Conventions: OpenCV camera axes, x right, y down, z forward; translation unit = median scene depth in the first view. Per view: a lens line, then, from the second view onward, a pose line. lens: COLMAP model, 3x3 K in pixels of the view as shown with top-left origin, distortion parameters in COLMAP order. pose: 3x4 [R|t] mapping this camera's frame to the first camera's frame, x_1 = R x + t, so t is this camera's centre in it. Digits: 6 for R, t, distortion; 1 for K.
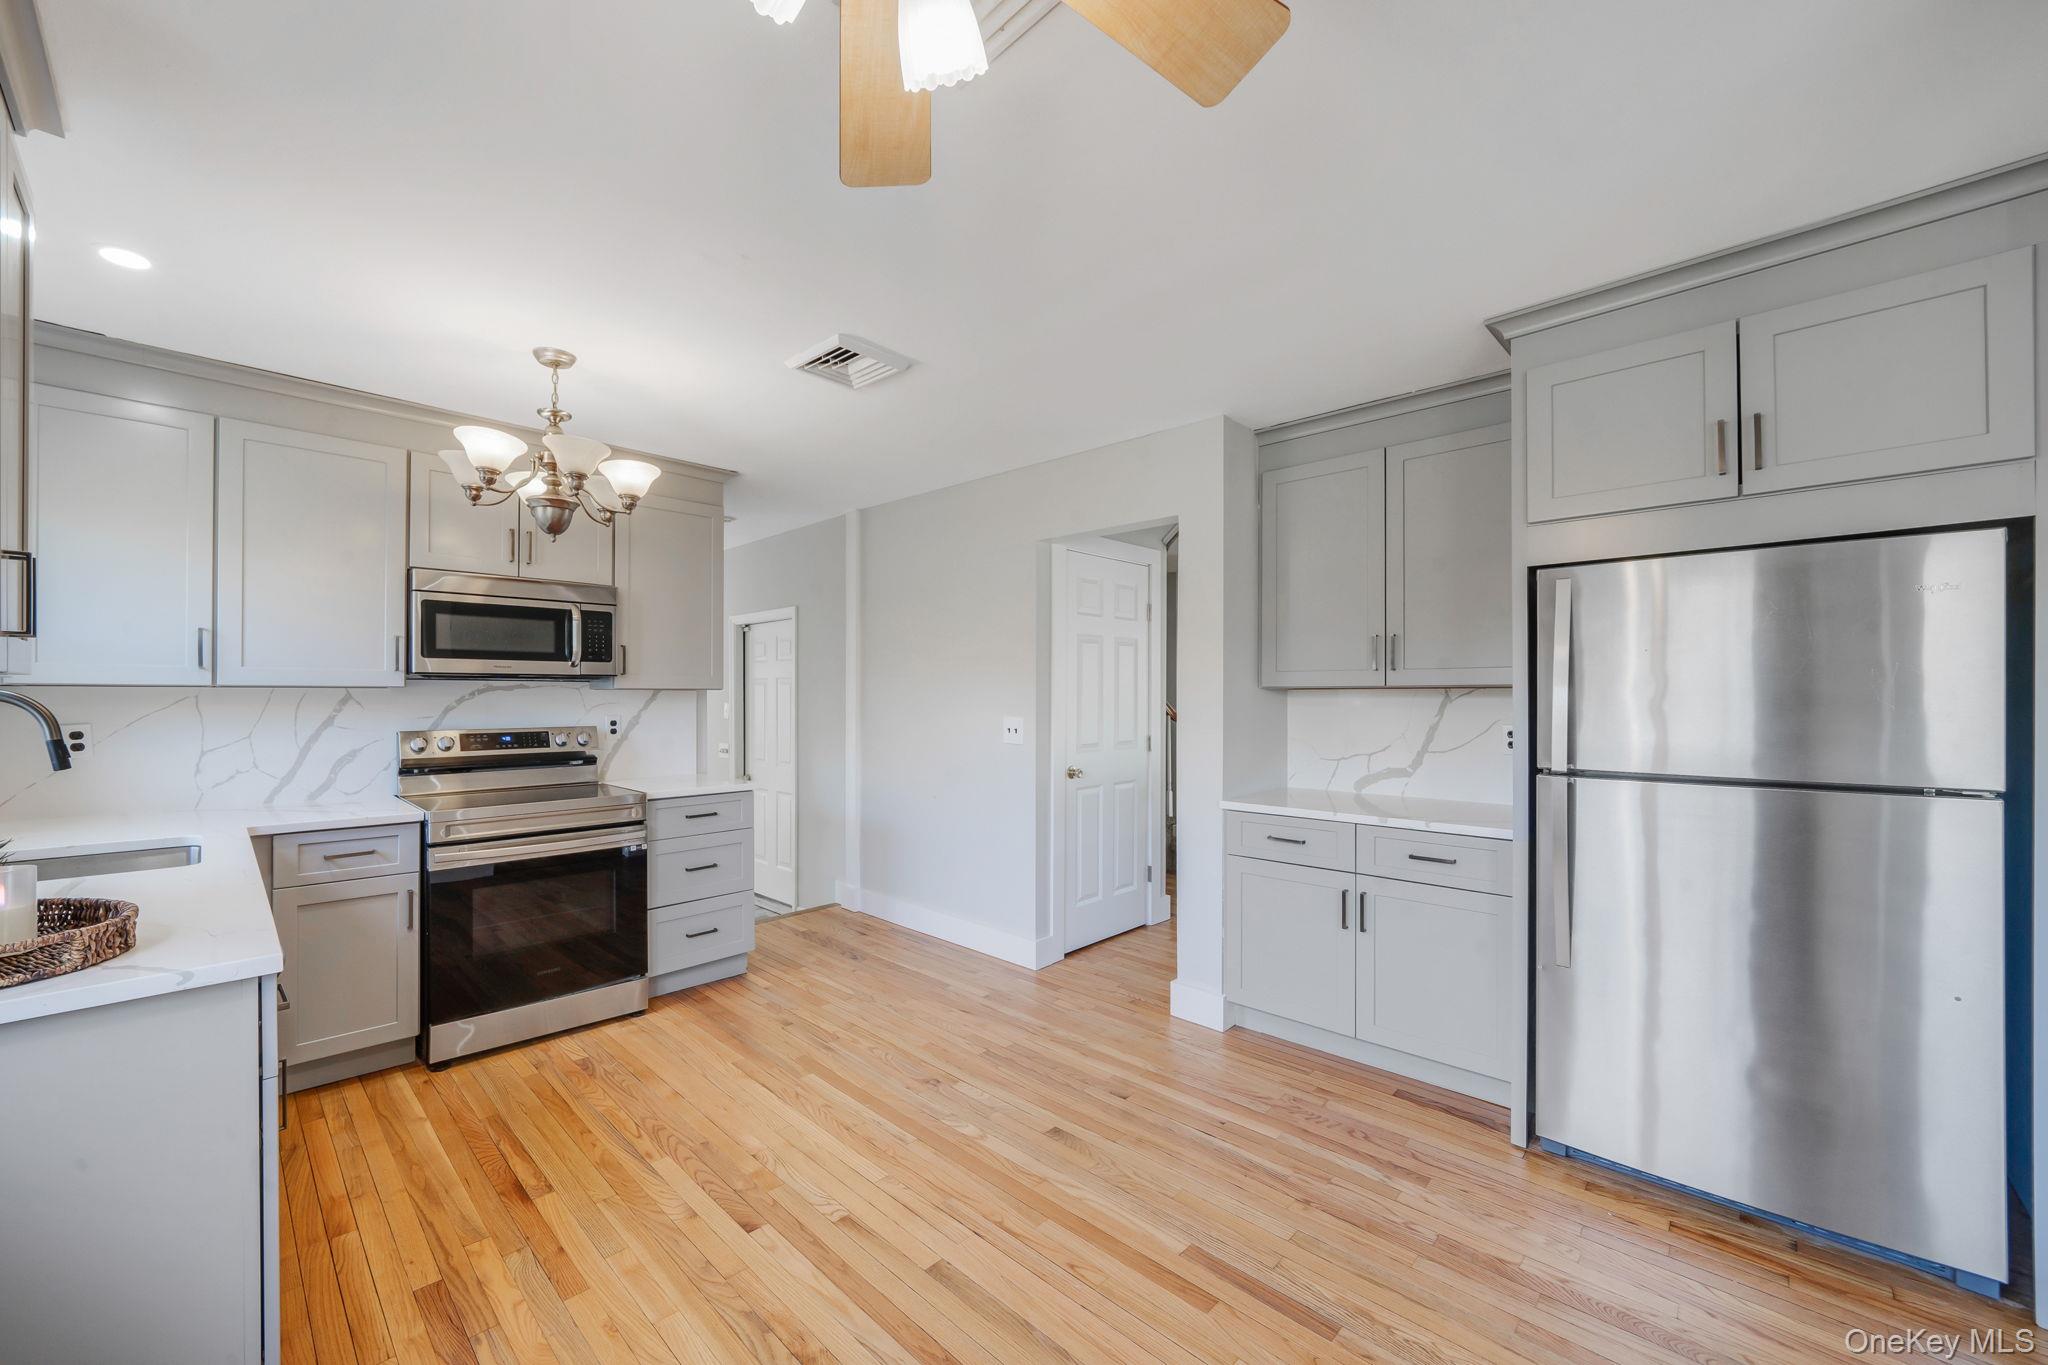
lens RADIAL K [[787.8, 0, 986.9], [0, 787.8, 695.8], [0, 0, 1]] dist [-0.016683, 0.002808]
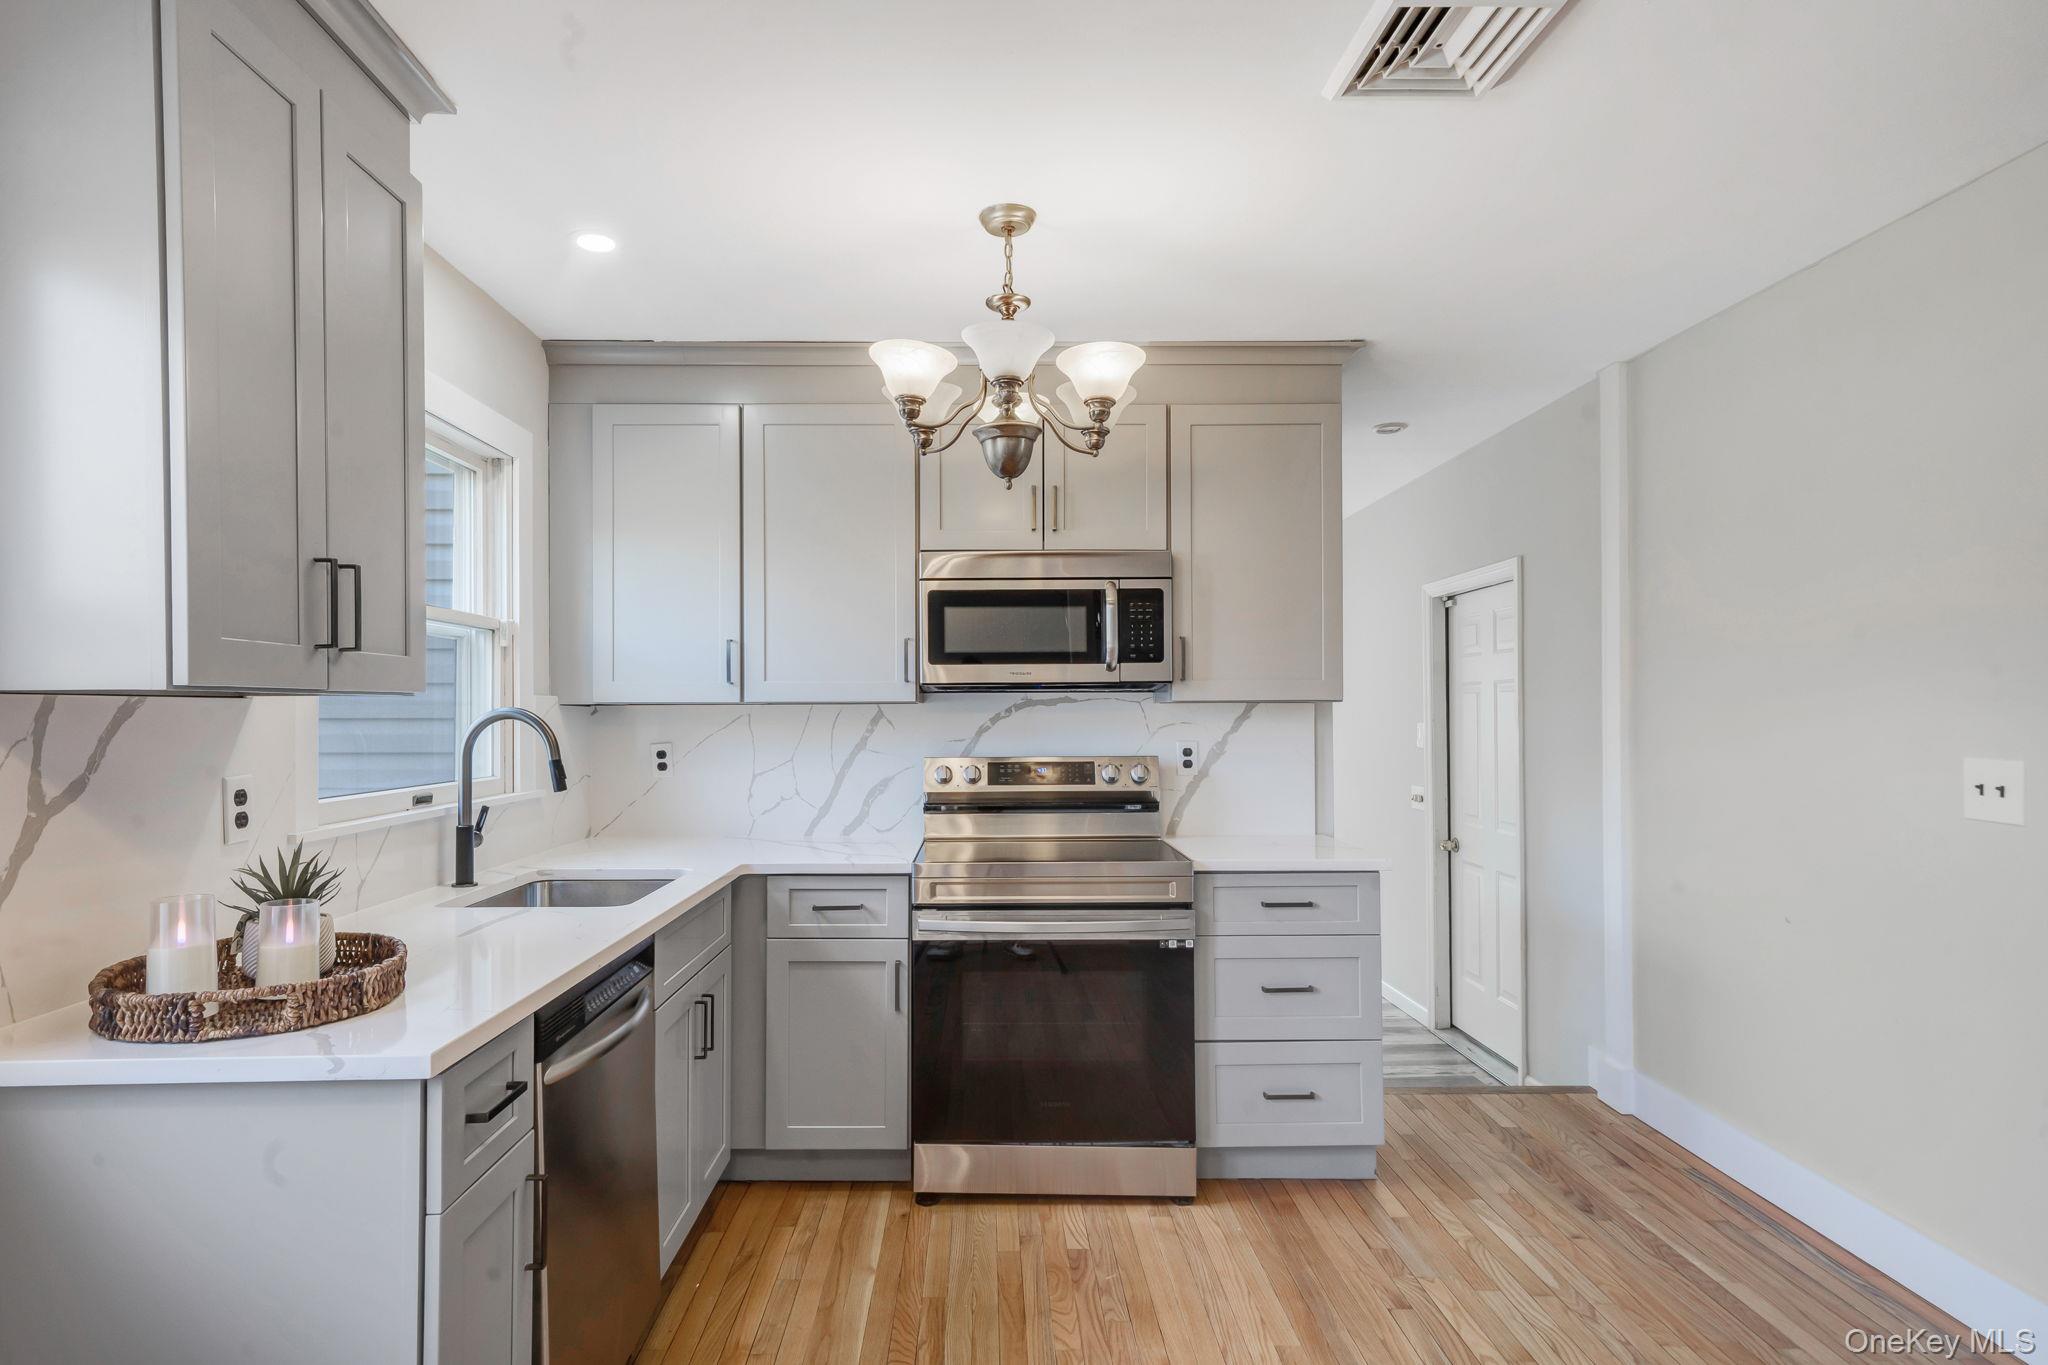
lens RADIAL K [[1090.3, 0, 996.7], [0, 1090.3, 708.8], [0, 0, 1]] dist [0.013361, 0.001616]
pose [[0.705943, -0.007105, -0.708233, 0.102639], [0.004824, 0.999975, -0.005224, 0.001728], [0.708253, 0.000271, 0.705959, 0.277190]]
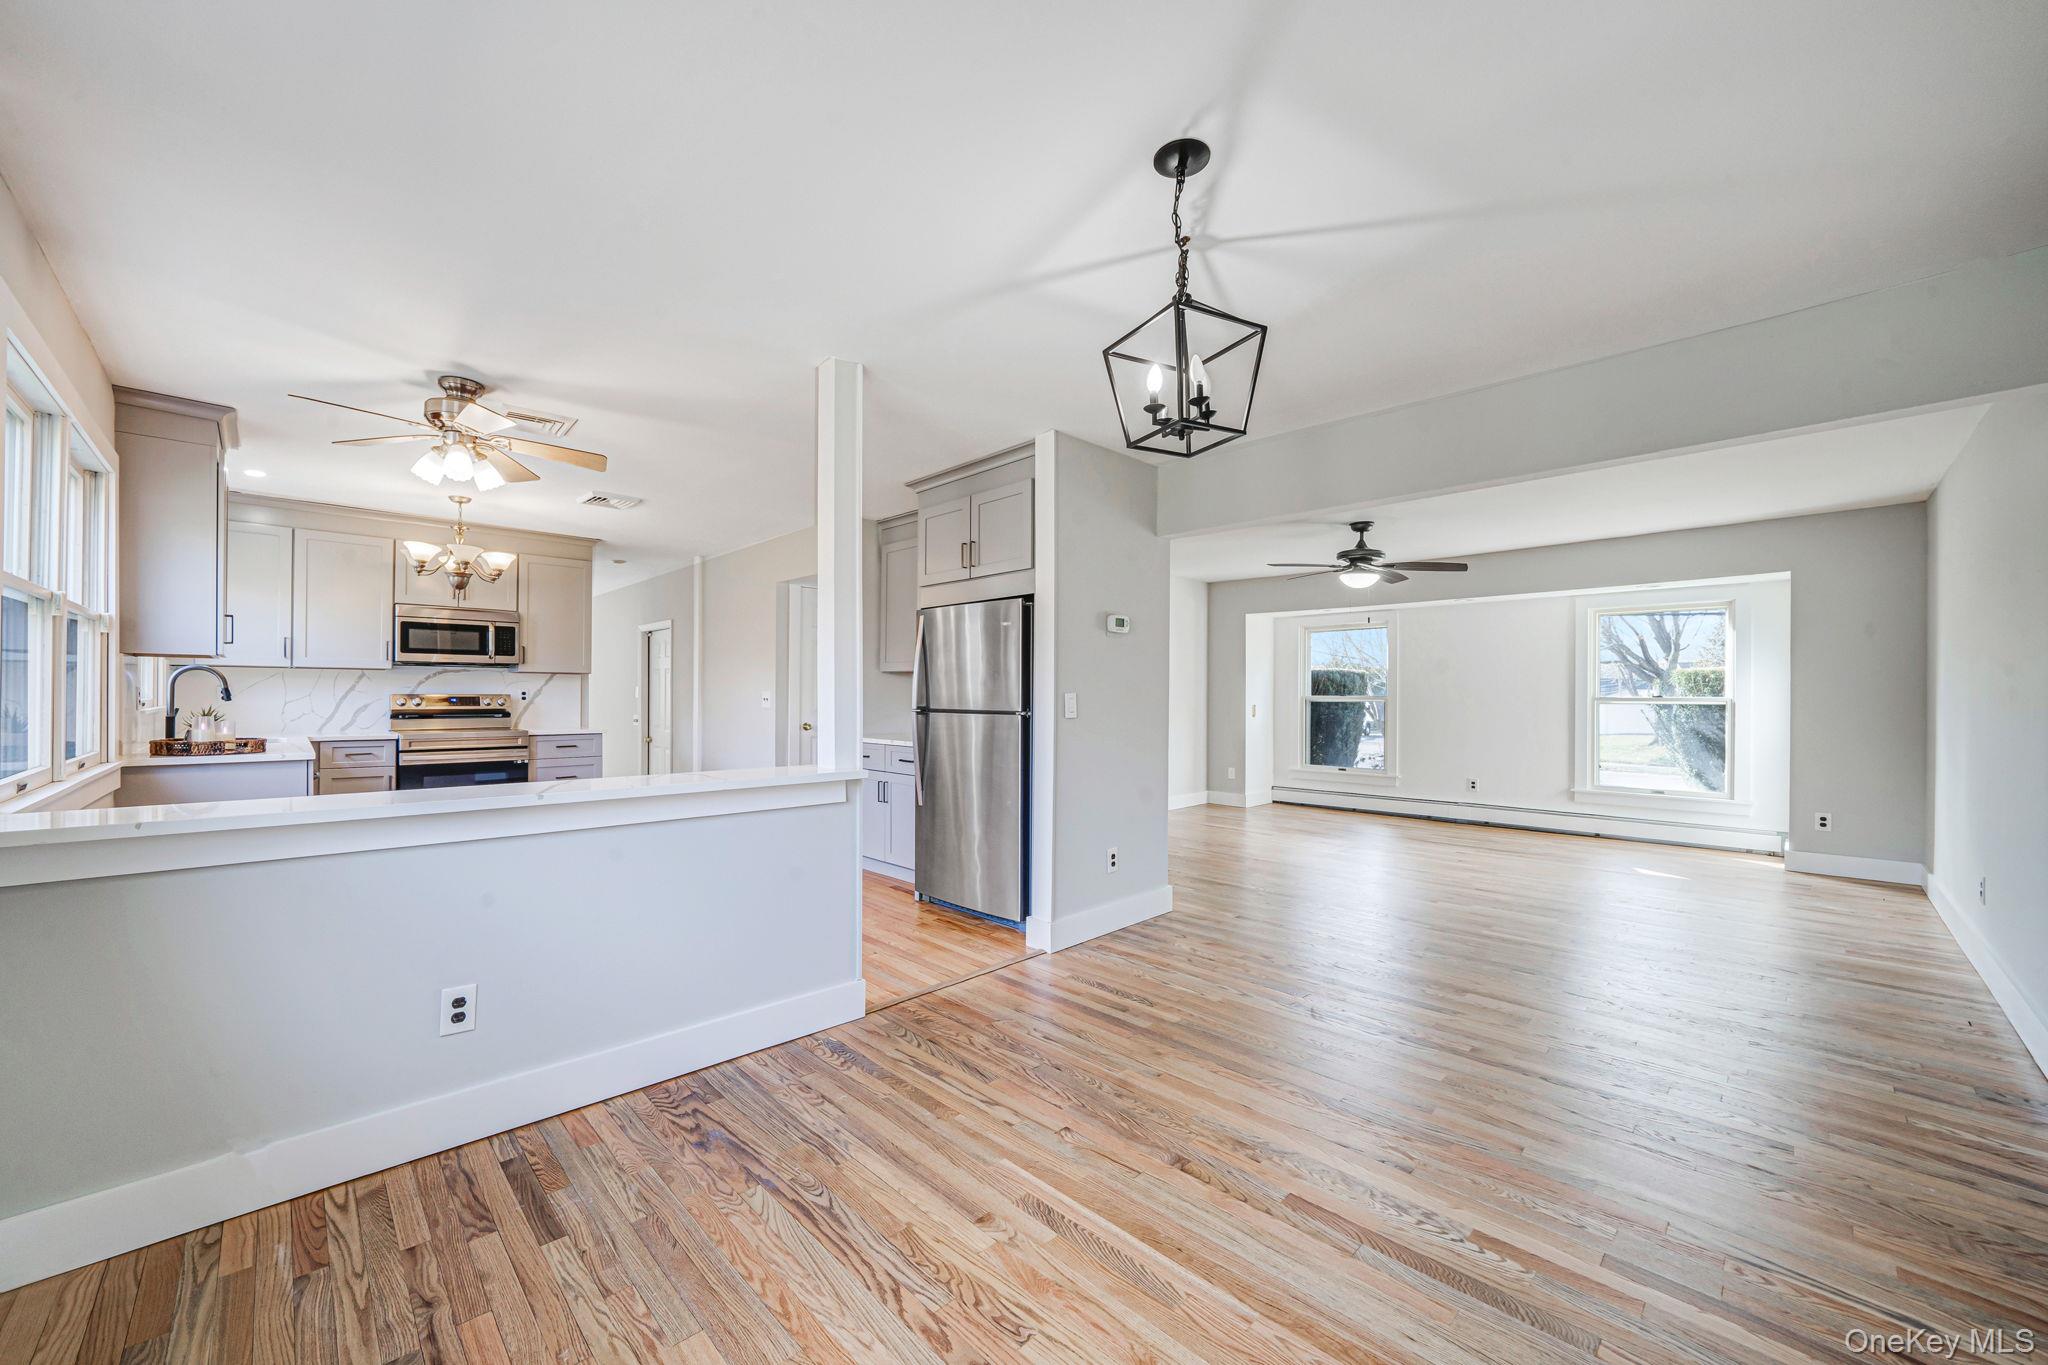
lens RADIAL K [[787.8, 0, 999.4], [0, 787.8, 695.3], [0, 0, 1]] dist [-0.016683, 0.002808]
pose [[0.999109, 0.004896, -0.041917, 0.769016], [-0.004921, 0.999988, -0.000493, 0.045372], [0.041914, 0.000699, 0.999121, -0.783373]]
